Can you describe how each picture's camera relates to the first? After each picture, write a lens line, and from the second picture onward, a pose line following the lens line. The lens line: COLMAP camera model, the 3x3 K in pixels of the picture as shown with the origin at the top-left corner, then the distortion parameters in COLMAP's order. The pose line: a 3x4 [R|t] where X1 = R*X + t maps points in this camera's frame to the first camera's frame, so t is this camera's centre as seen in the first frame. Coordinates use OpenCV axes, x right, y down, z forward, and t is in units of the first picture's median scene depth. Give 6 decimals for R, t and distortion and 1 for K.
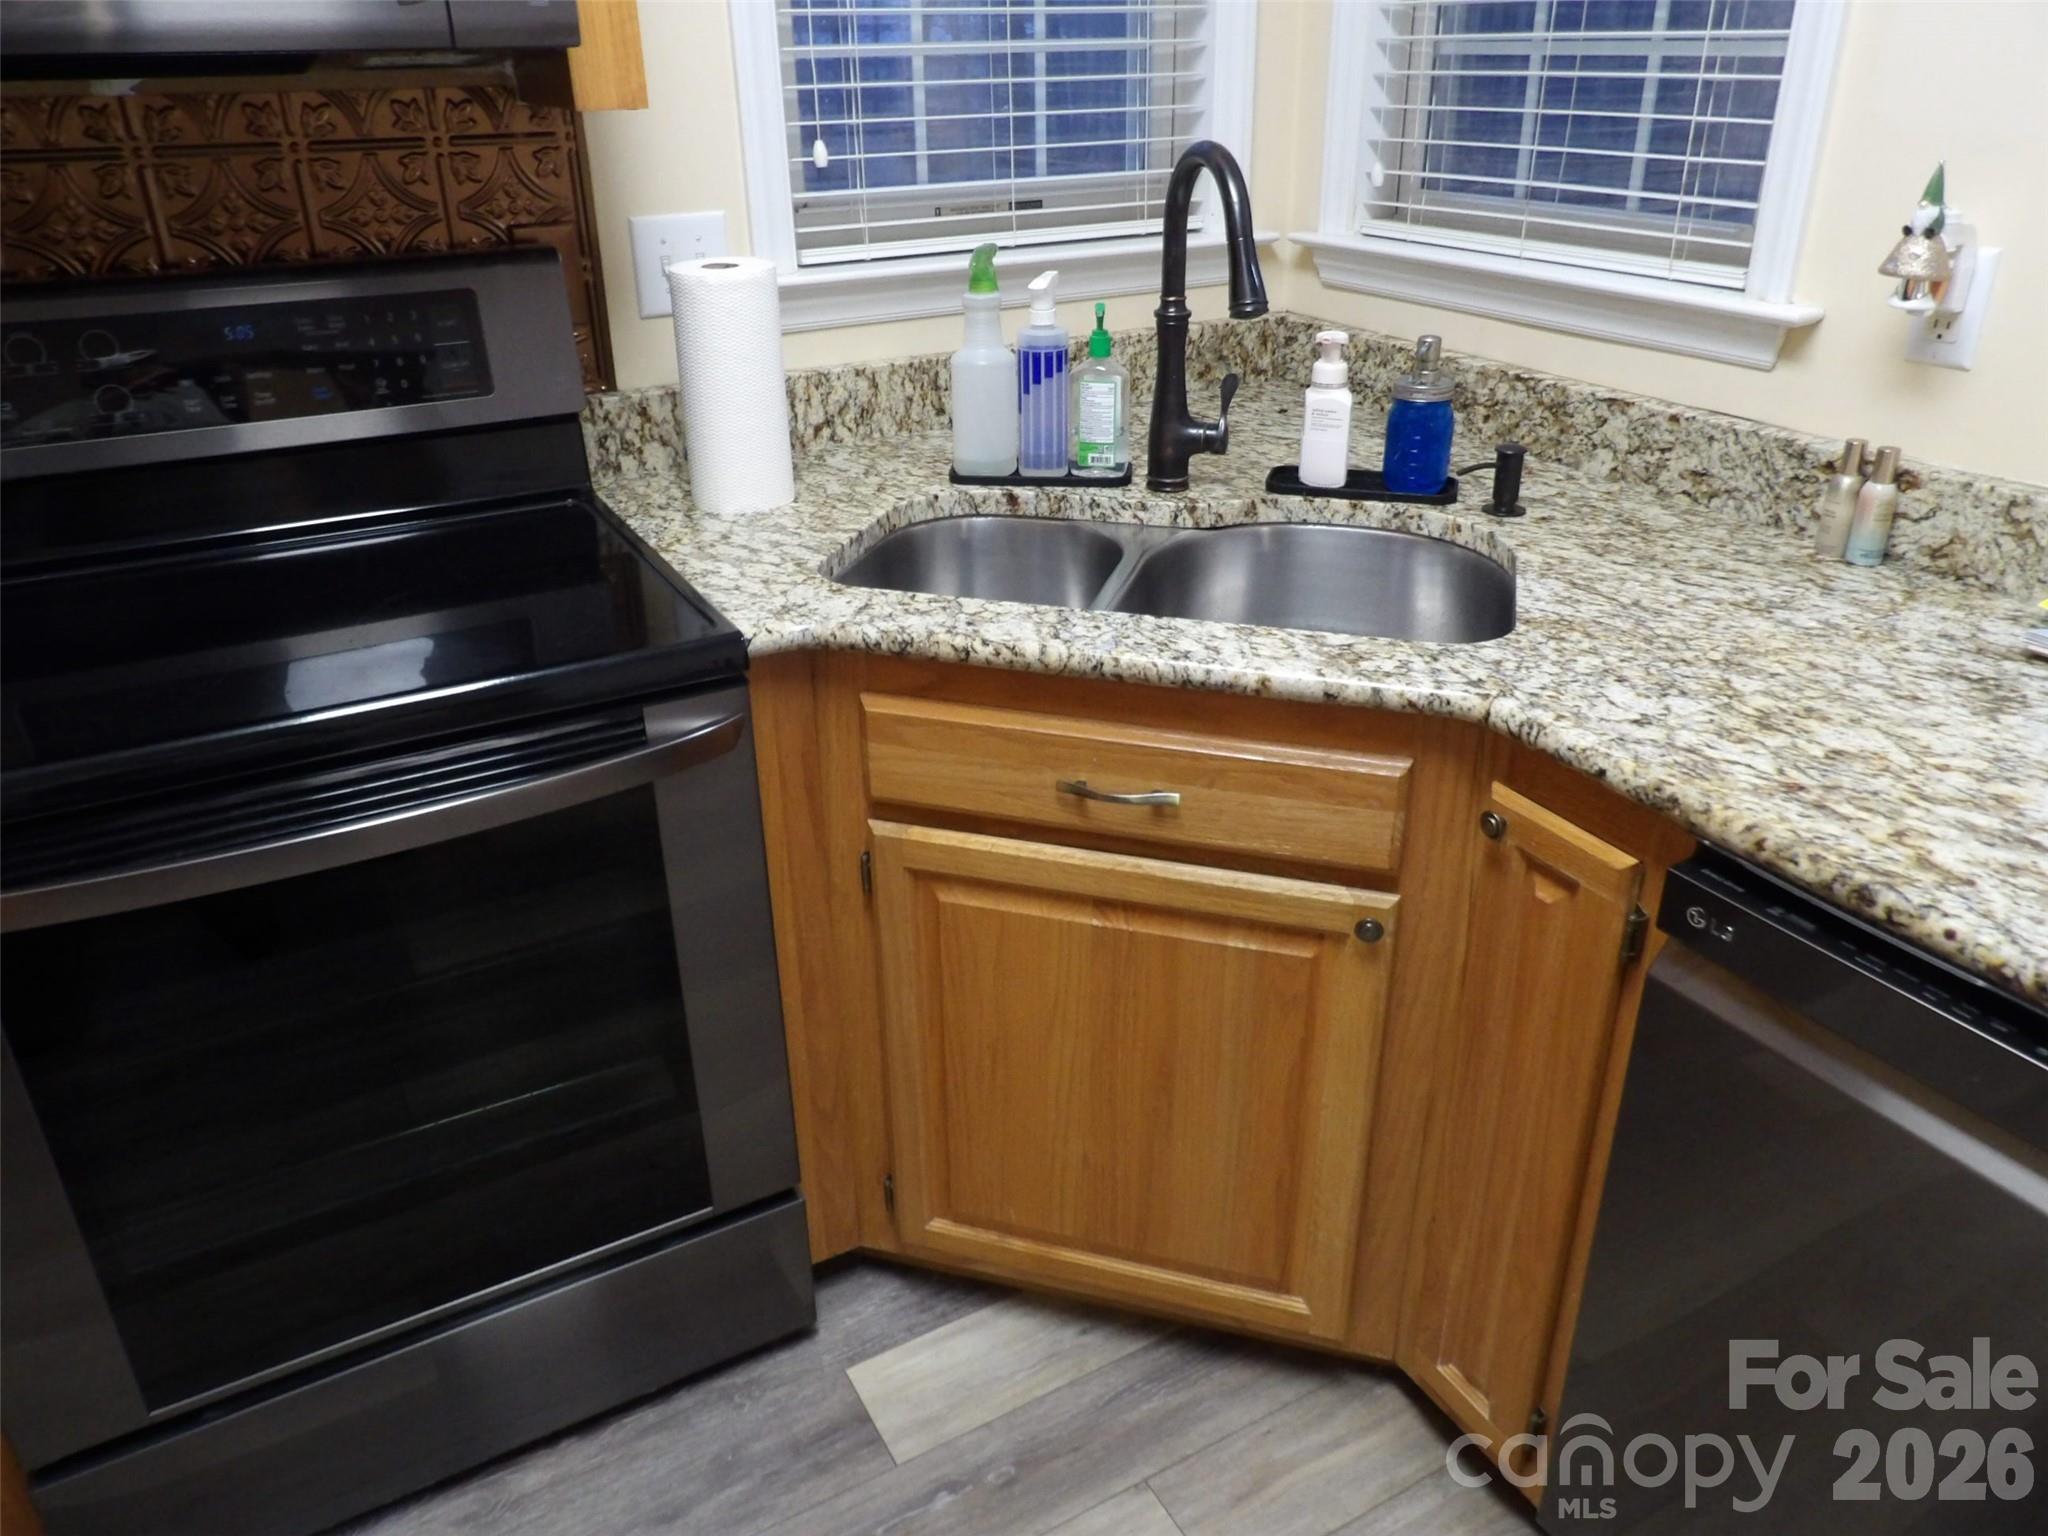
lens RADIAL K [[1461.2, 0, 1027.8], [0, 1461.2, 765.4], [0, 0, 1]] dist [-0.034774, 0.044541]
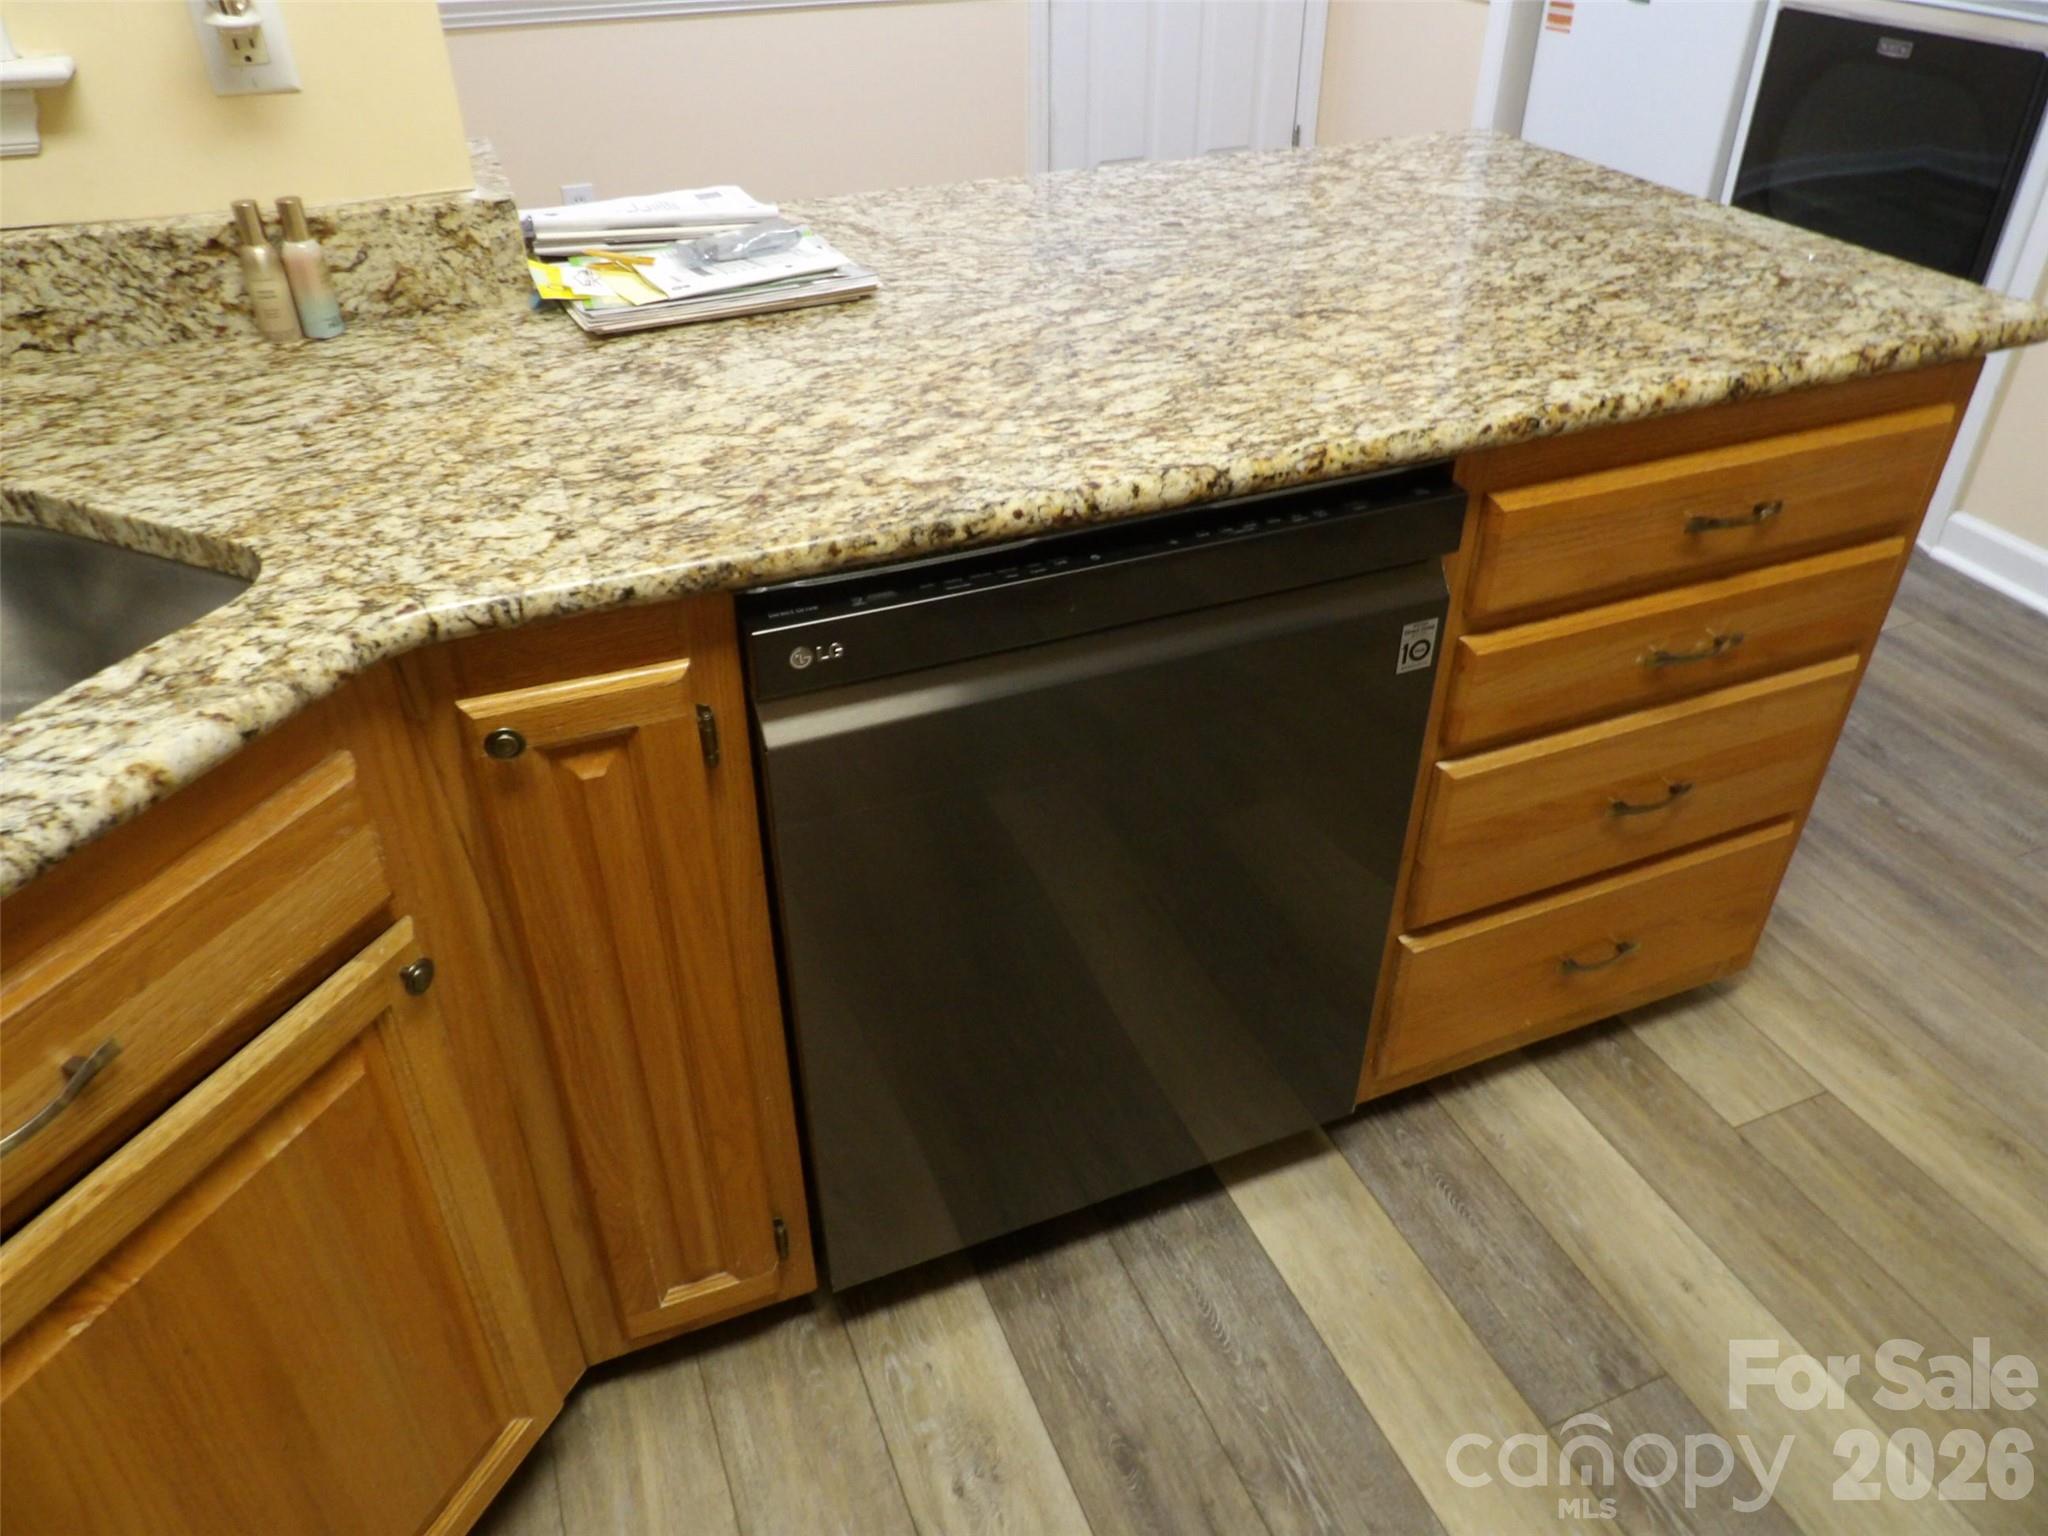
lens RADIAL K [[1461.2, 0, 1035.0], [0, 1461.2, 760.1], [0, 0, 1]] dist [-0.034774, 0.044541]
pose [[0.111813, -0.551908, 0.826375, -0.273992], [0.443751, 0.771802, 0.455419, -0.165566], [-0.889147, 0.315783, 0.331207, 0.445676]]
